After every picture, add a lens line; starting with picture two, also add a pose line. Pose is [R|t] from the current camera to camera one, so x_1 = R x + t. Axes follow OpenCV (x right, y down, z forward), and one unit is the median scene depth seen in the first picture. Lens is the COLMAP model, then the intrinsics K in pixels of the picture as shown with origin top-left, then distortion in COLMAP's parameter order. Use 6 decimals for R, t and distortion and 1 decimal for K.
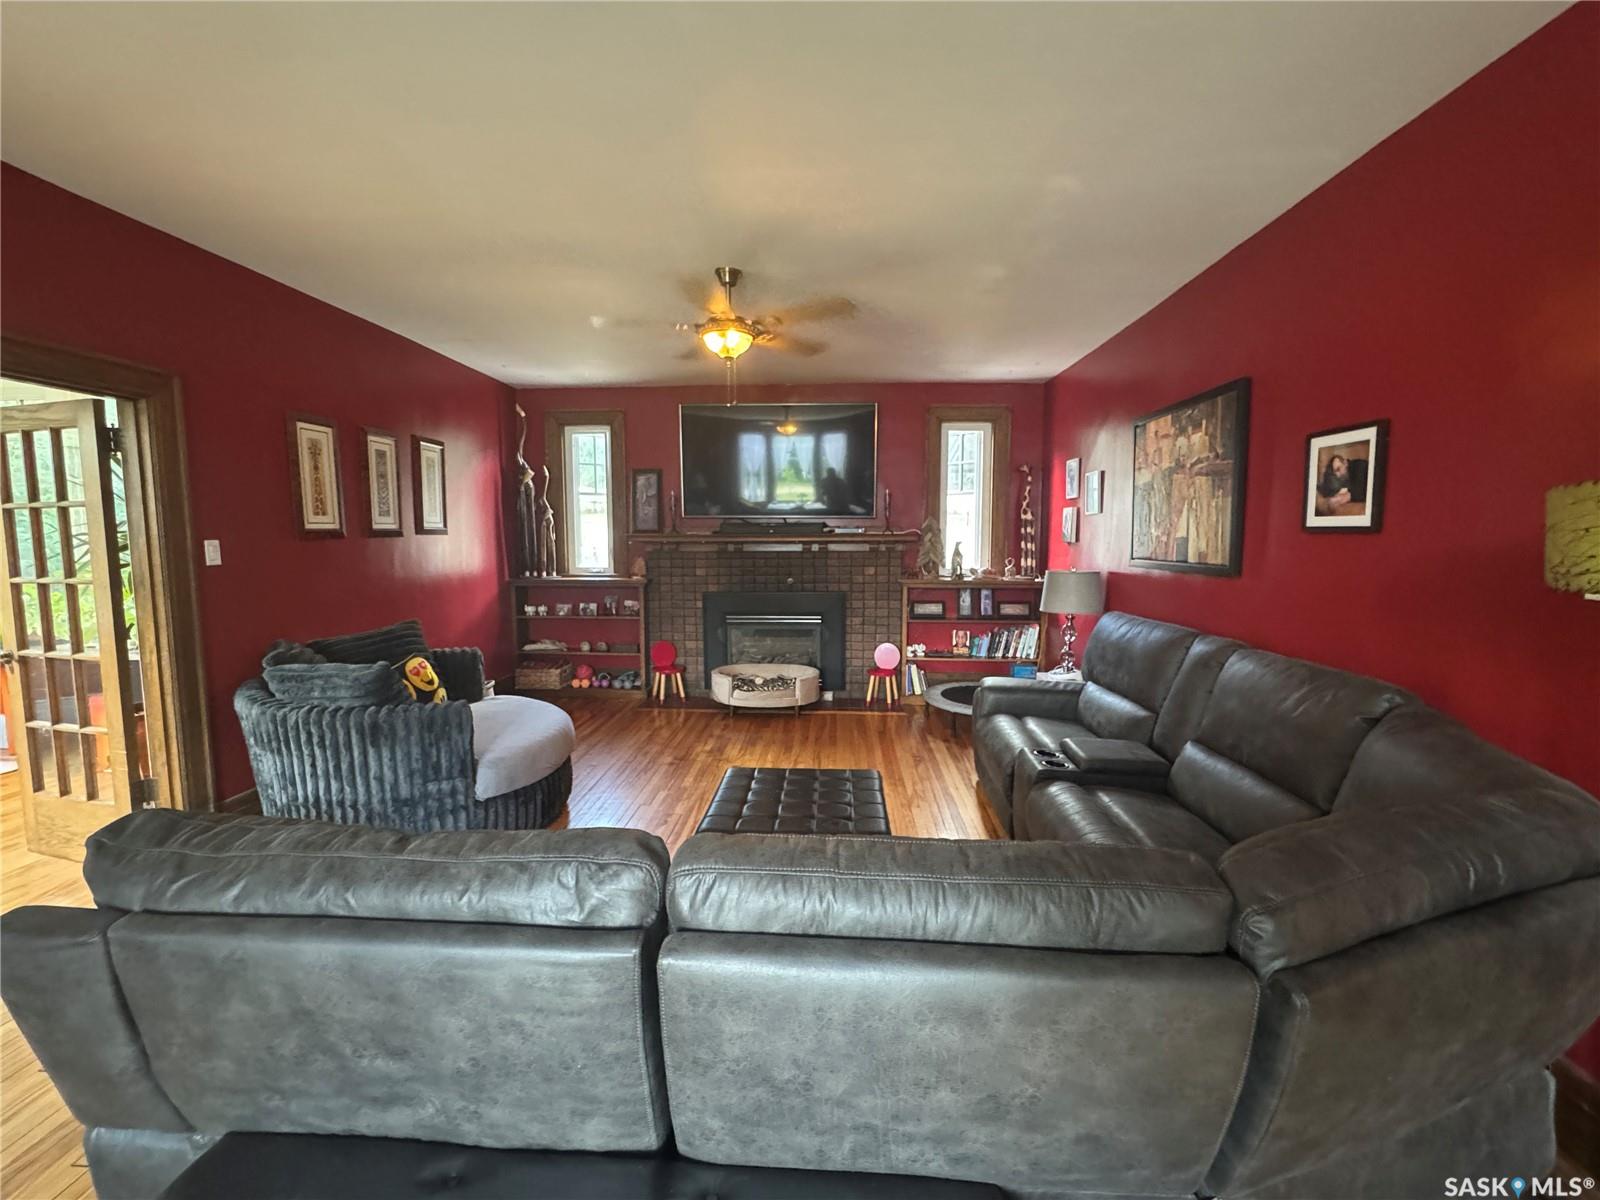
lens RADIAL K [[703.6, 0, 800.0], [0, 703.6, 600.0], [0, 0, 1]] dist [-0.001879, -0.000112]
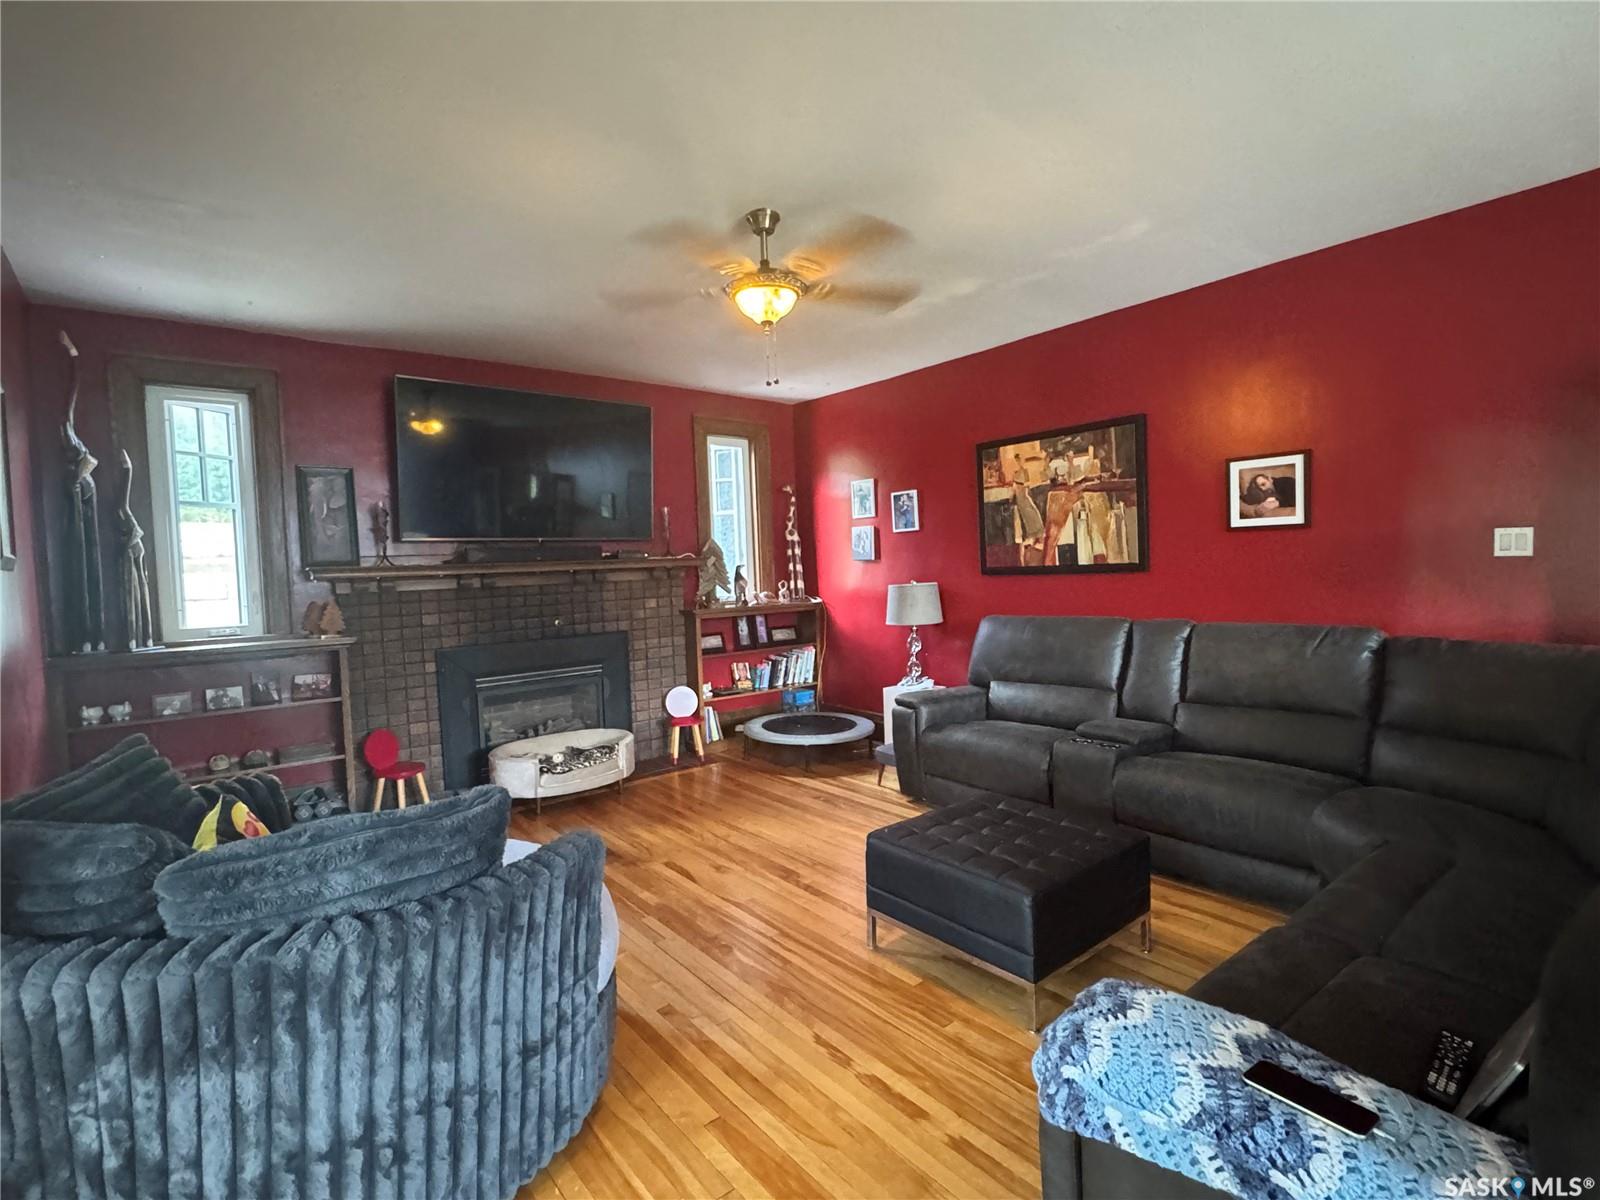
lens RADIAL K [[766.7, 0, 803.5], [0, 766.7, 605.4], [0, 0, 1]] dist [-0.010287, 0.000820]
pose [[0.734122, -0.061292, 0.676245, -0.391508], [0.100049, 0.994812, -0.018446, -0.004103], [-0.671606, 0.081199, 0.736446, 0.212655]]
